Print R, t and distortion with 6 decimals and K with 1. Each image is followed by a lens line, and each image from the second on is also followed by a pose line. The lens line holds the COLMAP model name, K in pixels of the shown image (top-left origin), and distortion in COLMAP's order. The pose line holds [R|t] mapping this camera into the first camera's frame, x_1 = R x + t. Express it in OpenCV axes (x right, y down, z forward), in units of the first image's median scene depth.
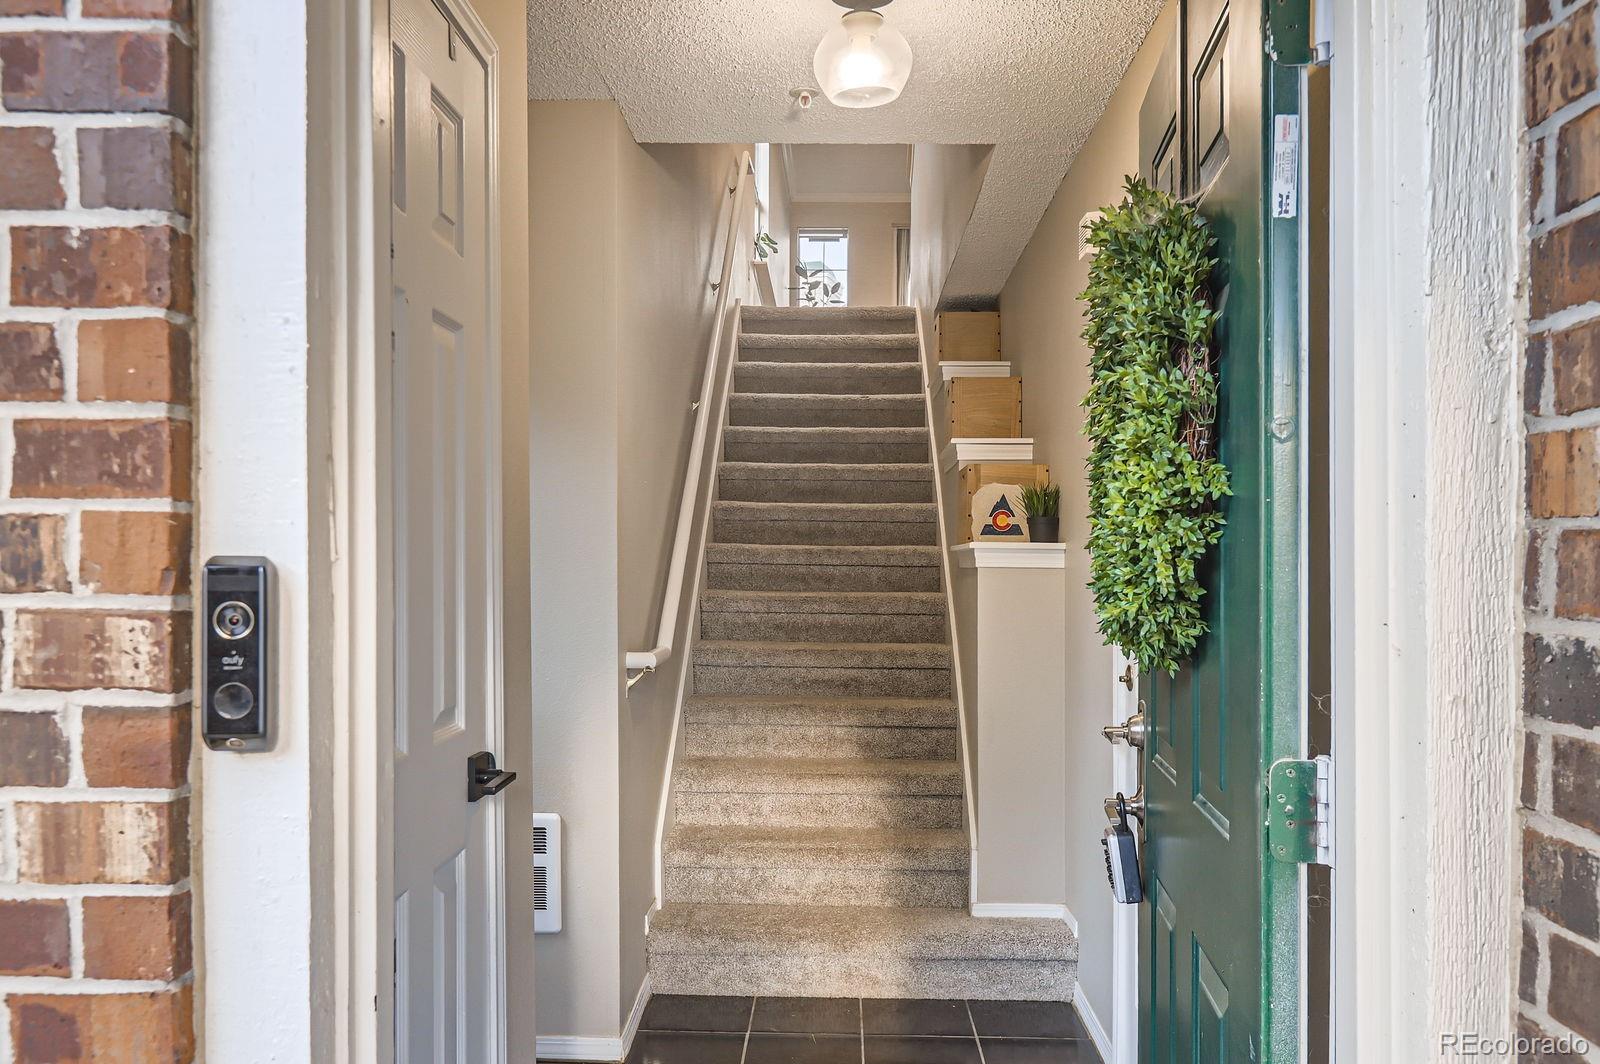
lens RADIAL K [[1247.2, 0, 800.1], [0, 1247.2, 543.4], [0, 0, 1]] dist [0.011076, 0.000299]
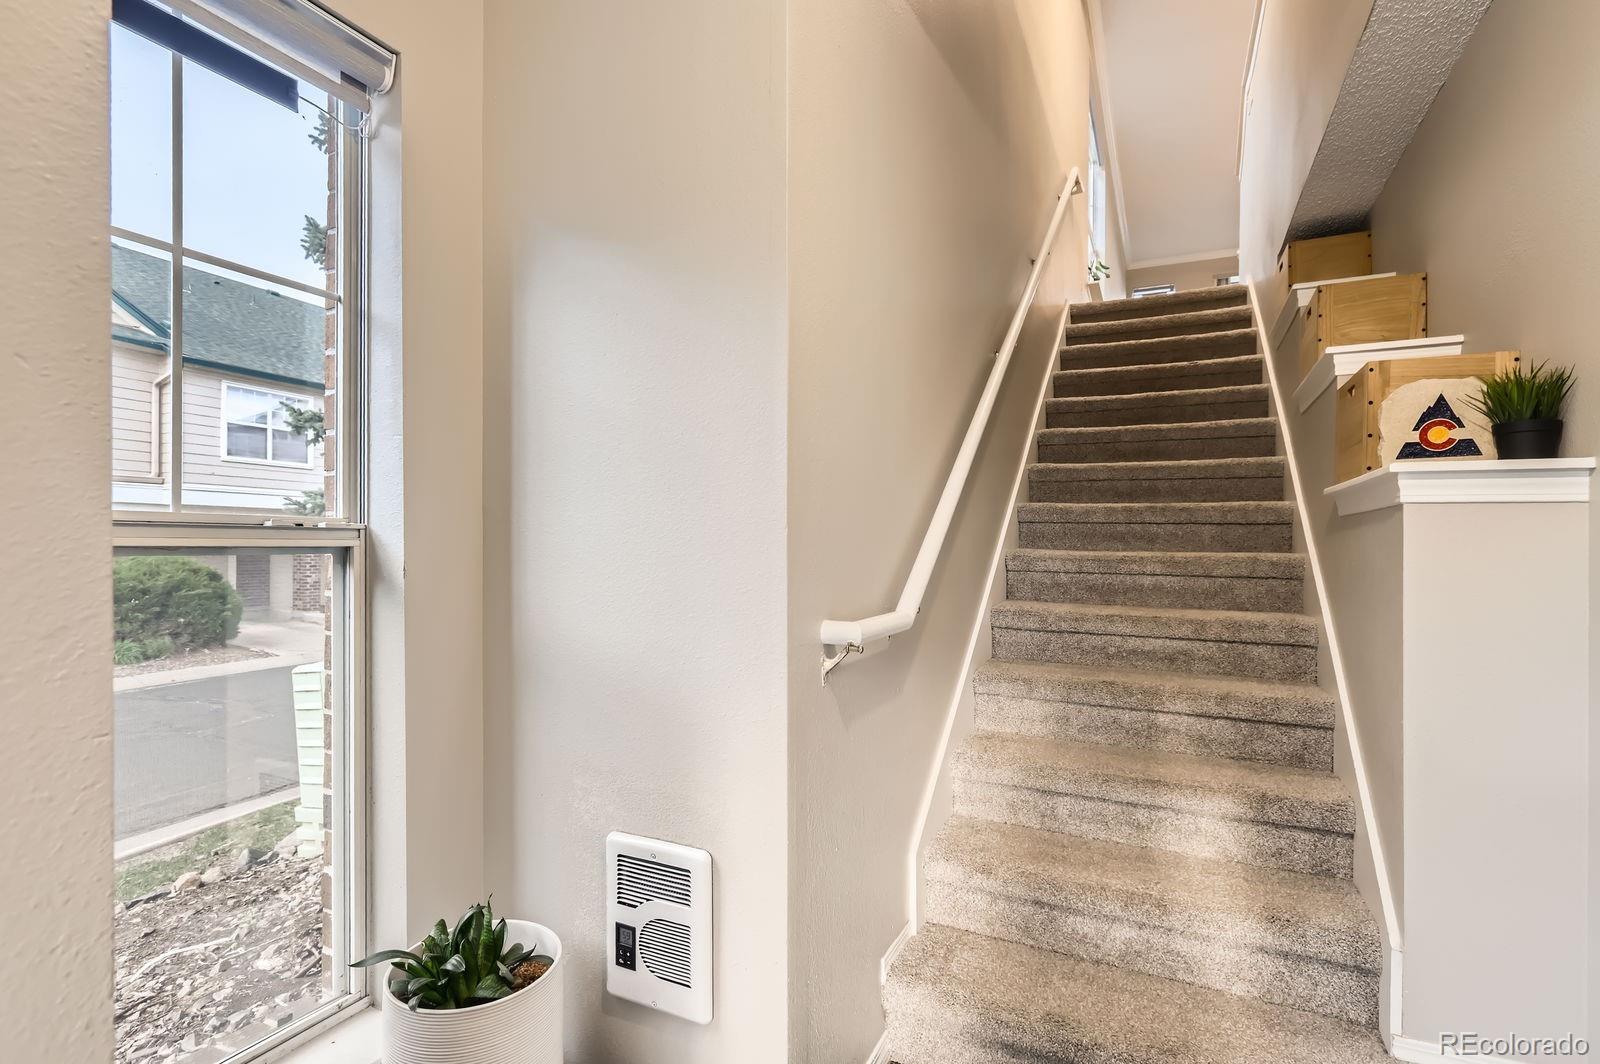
lens RADIAL K [[731.4, 0, 814.0], [0, 731.4, 538.3], [0, 0, 1]] dist [-0.010460, 0.006453]
pose [[0.912322, -0.000423, -0.409473, 0.017867], [0.002952, 0.999980, 0.005544, 0.027705], [0.409463, -0.006267, 0.912305, 0.445718]]
